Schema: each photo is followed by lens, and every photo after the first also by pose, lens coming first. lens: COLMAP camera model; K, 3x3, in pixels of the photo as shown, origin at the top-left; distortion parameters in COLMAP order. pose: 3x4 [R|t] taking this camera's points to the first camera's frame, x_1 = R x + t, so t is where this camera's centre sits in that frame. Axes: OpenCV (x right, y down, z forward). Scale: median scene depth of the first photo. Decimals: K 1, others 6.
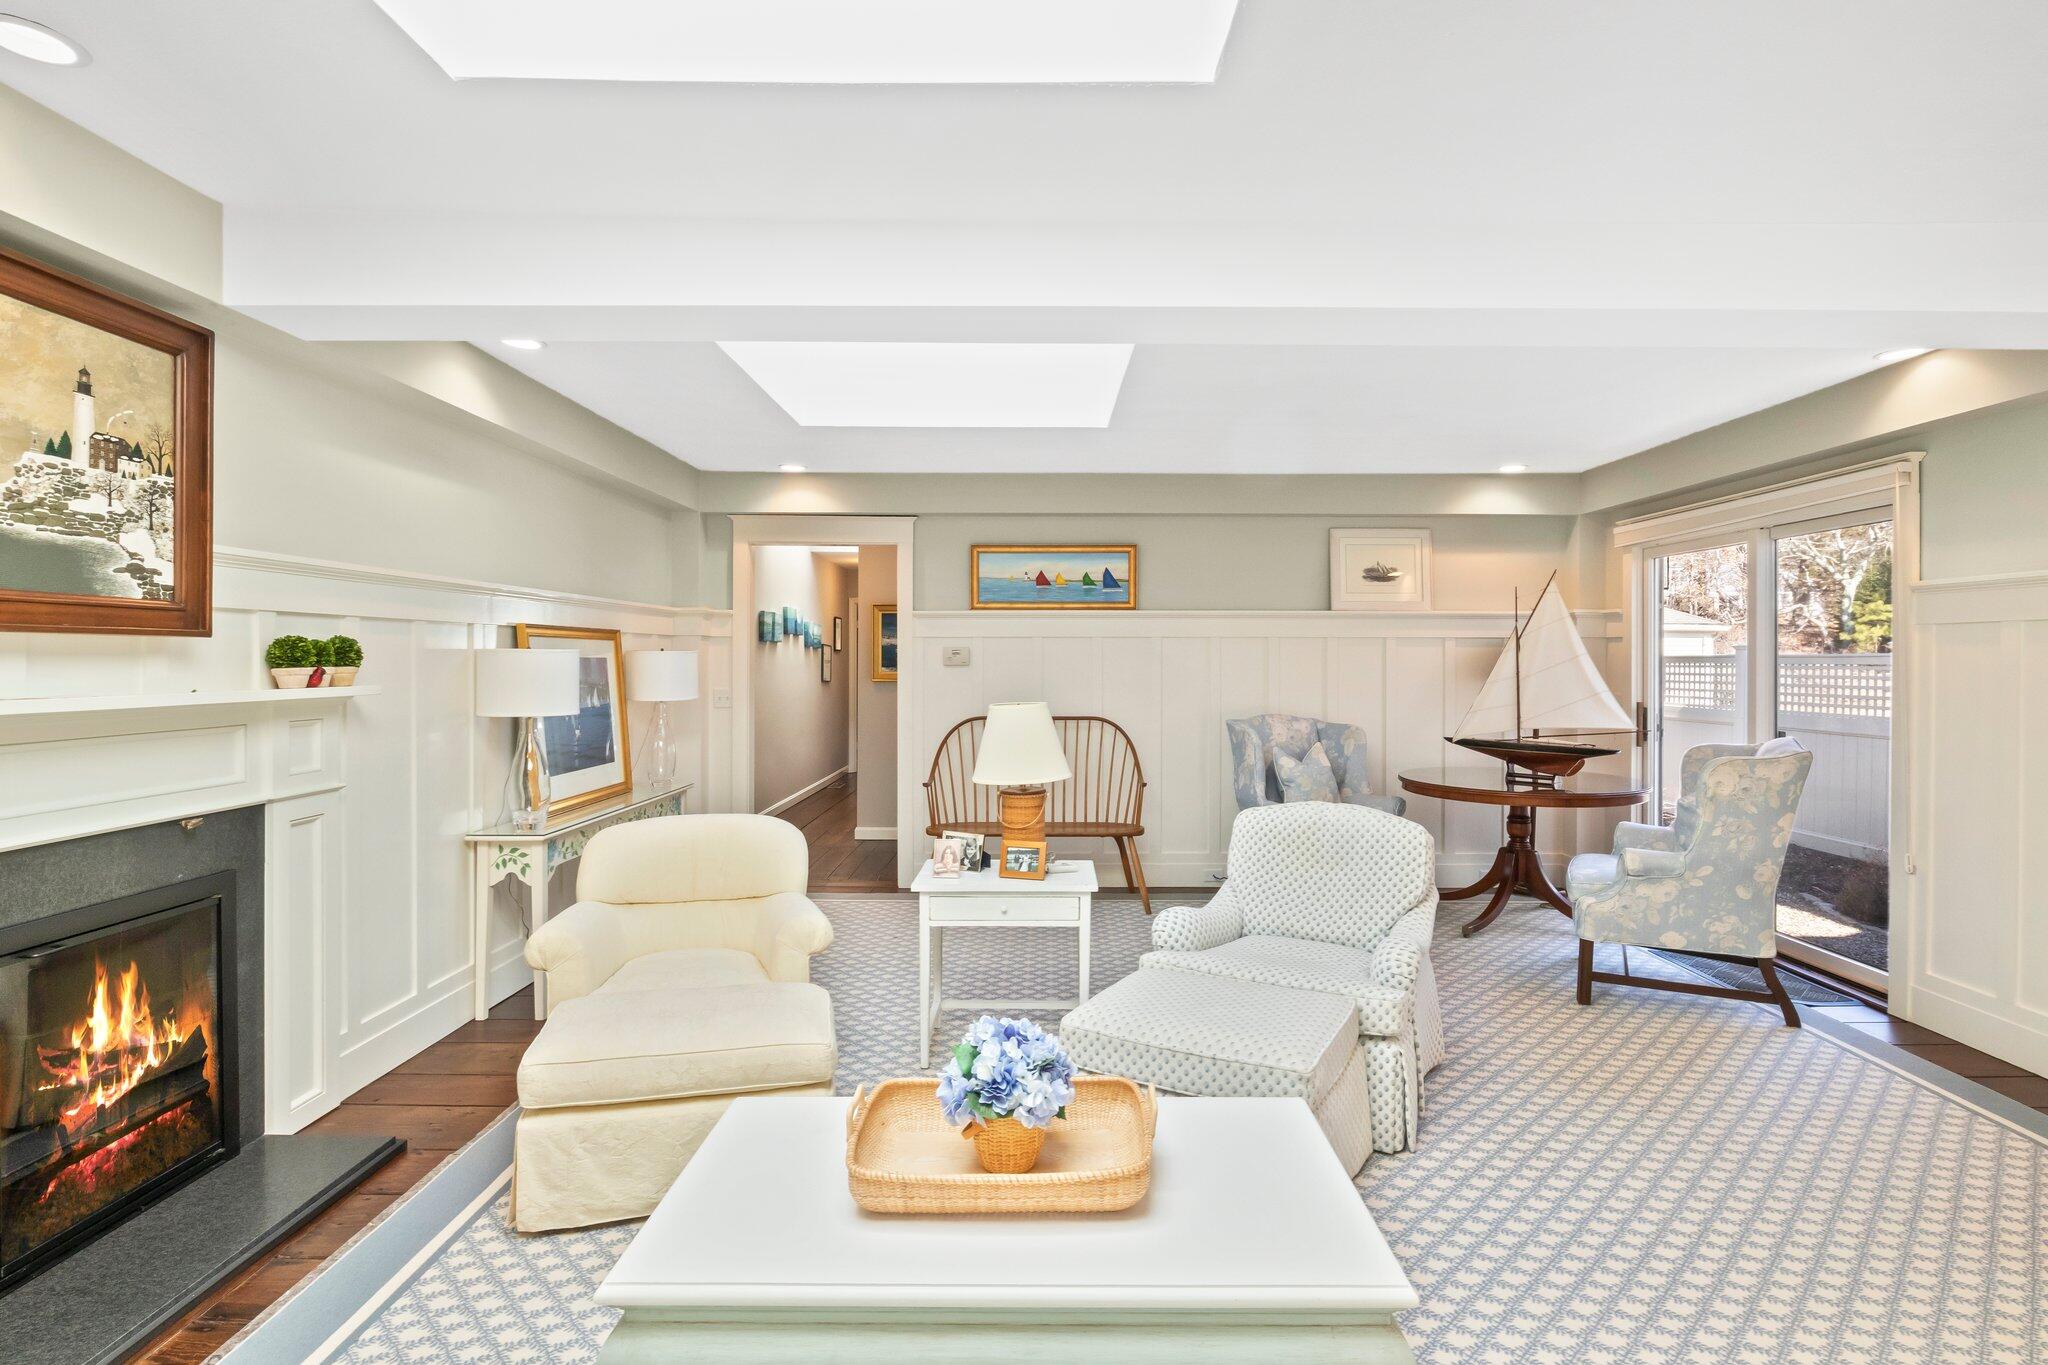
lens RADIAL K [[1033.8, 0, 1029.6], [0, 1033.8, 661.3], [0, 0, 1]] dist [-0.000658, -0.000139]
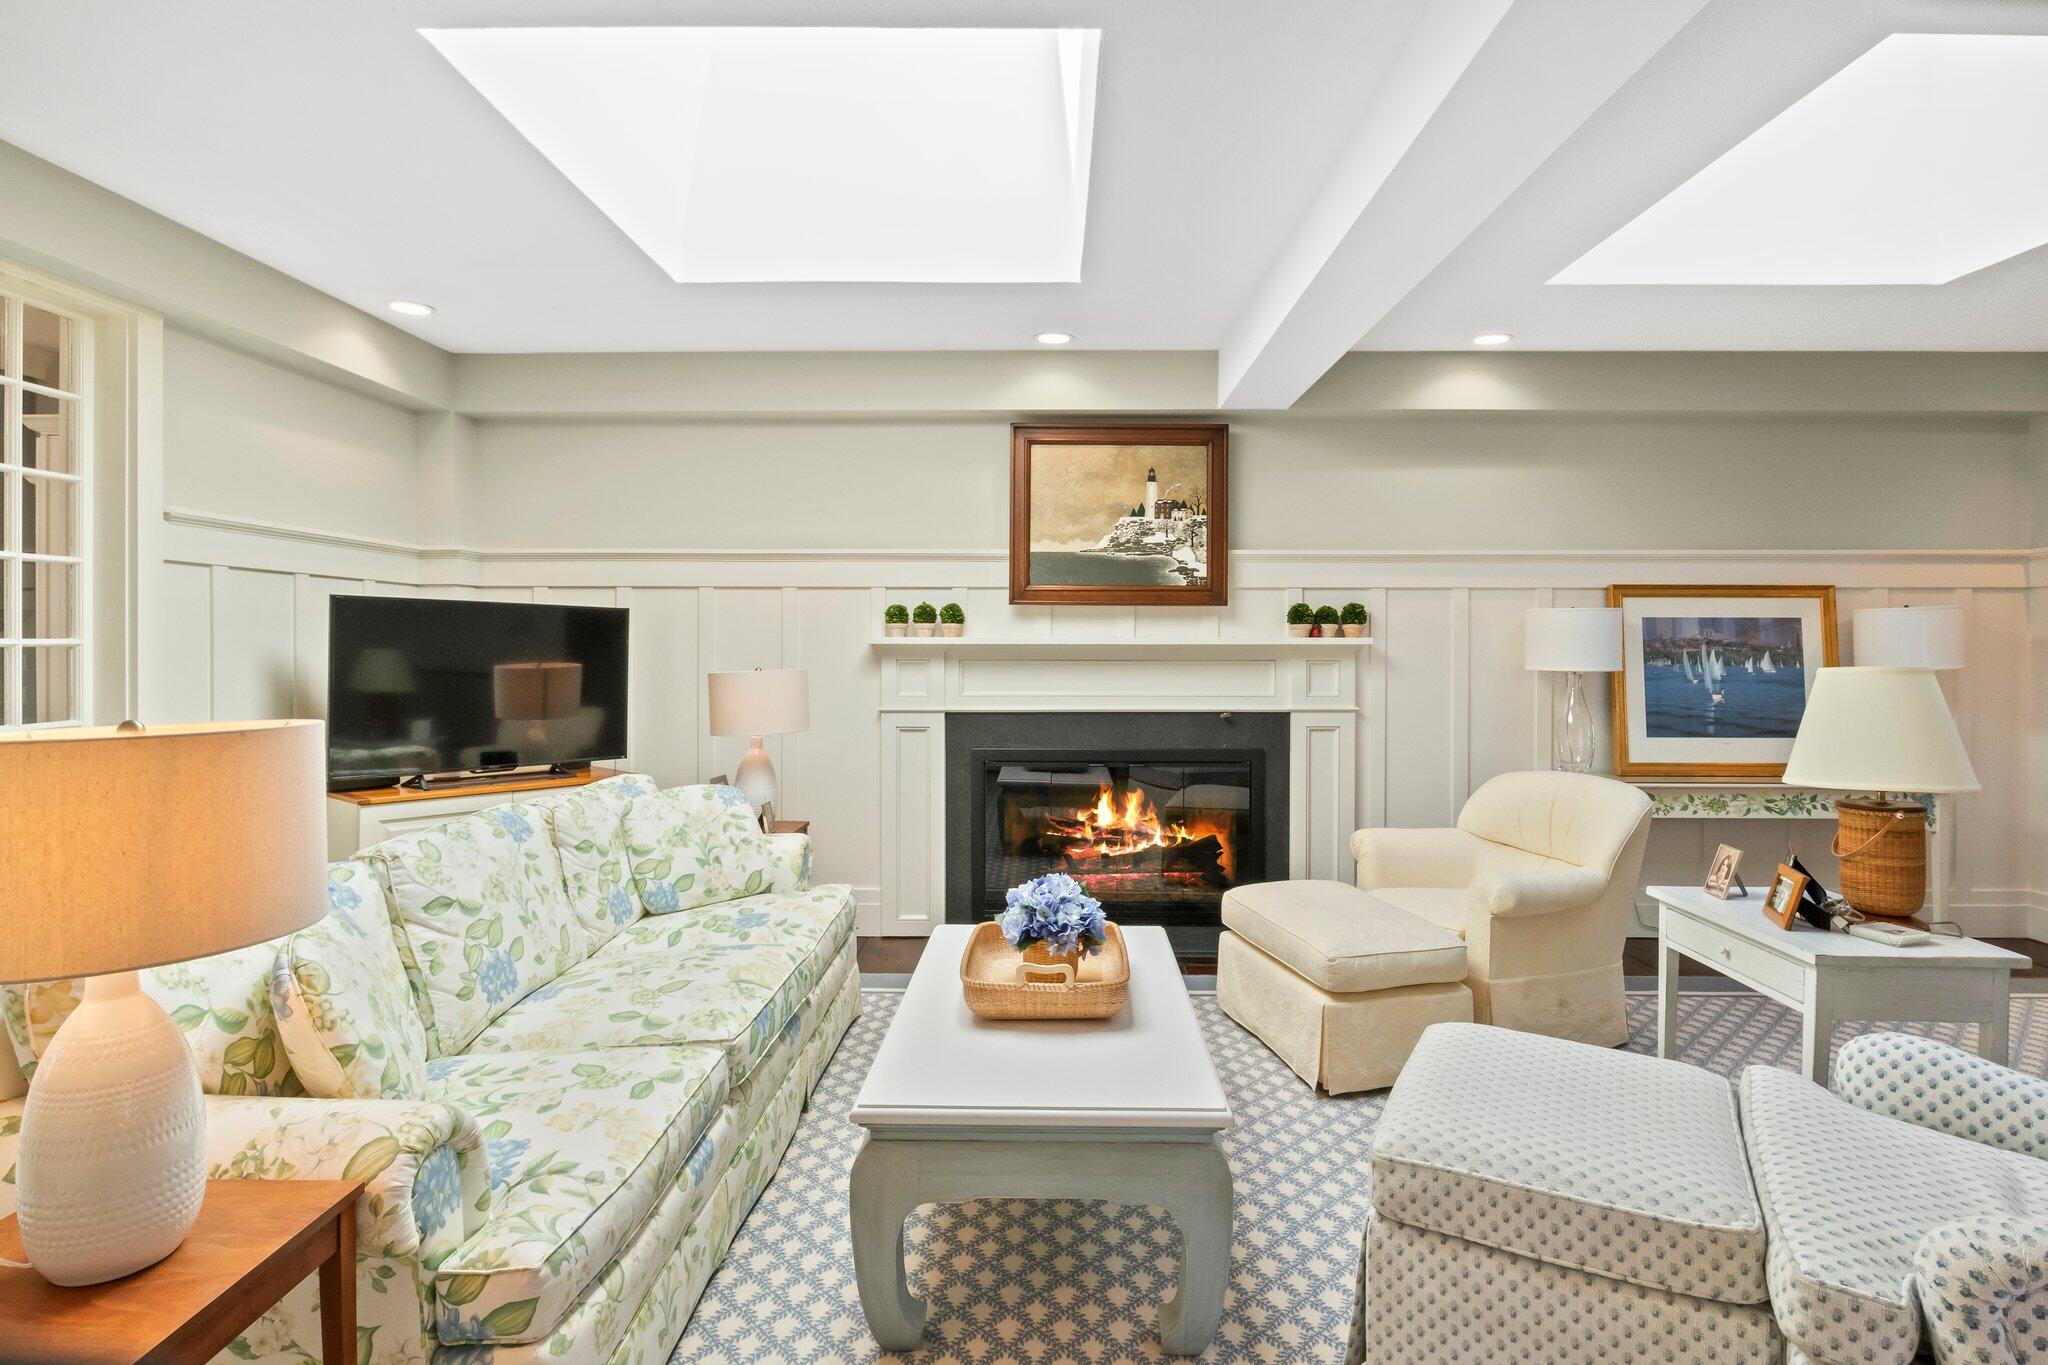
lens RADIAL K [[1028.2, 0, 1025.8], [0, 1028.2, 663.5], [0, 0, 1]] dist [-0.002138, -0.003071]
pose [[-0.015095, 0.012278, -0.999811, 0.958437], [-0.004584, 0.999913, 0.012348, 0.055951], [0.999876, 0.004770, -0.015037, 0.749691]]
